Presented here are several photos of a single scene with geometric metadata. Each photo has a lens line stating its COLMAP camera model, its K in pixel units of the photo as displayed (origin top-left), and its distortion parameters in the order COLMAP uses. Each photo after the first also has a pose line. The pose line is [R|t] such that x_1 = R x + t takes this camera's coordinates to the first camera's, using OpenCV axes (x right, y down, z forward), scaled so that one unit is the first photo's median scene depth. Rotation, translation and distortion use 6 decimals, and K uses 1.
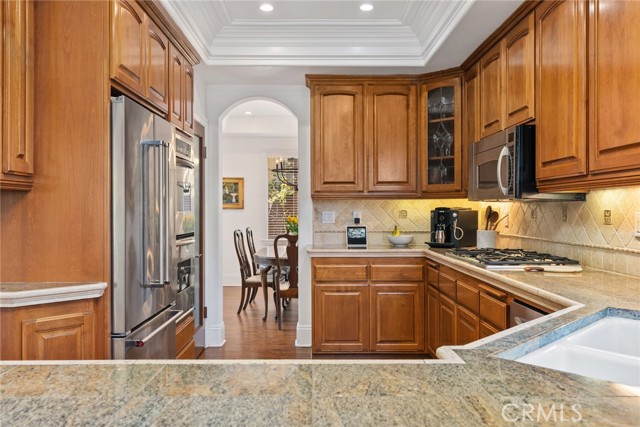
lens RADIAL K [[518.6, 0, 324.6], [0, 518.6, 213.3], [0, 0, 1]] dist [0.014586, 0.010246]
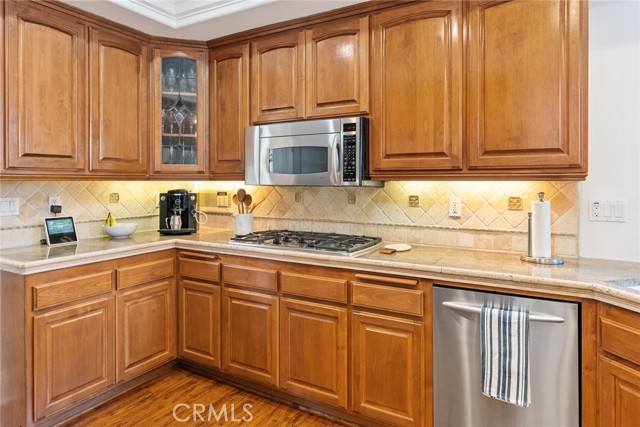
lens RADIAL K [[387.9, 0, 307.3], [0, 387.9, 182.3], [0, 0, 1]] dist [-0.008558, 0.003355]
pose [[0.511301, 0.001443, 0.859400, -0.246945], [0.003332, 0.999988, -0.003661, -0.022546], [-0.859395, 0.004735, 0.511290, 0.469308]]
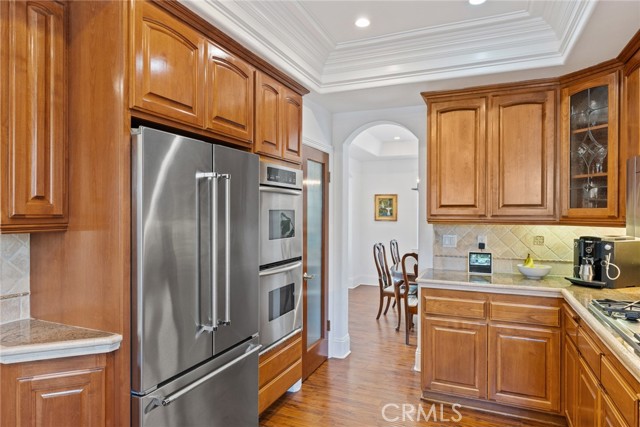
lens RADIAL K [[387.9, 0, 323.3], [0, 387.9, 216.5], [0, 0, 1]] dist [-0.008558, 0.003355]
pose [[0.915392, 0.010044, -0.402437, 0.090804], [-0.009454, 0.999949, 0.003453, -0.042303], [0.402452, 0.000644, 0.915441, 0.287100]]
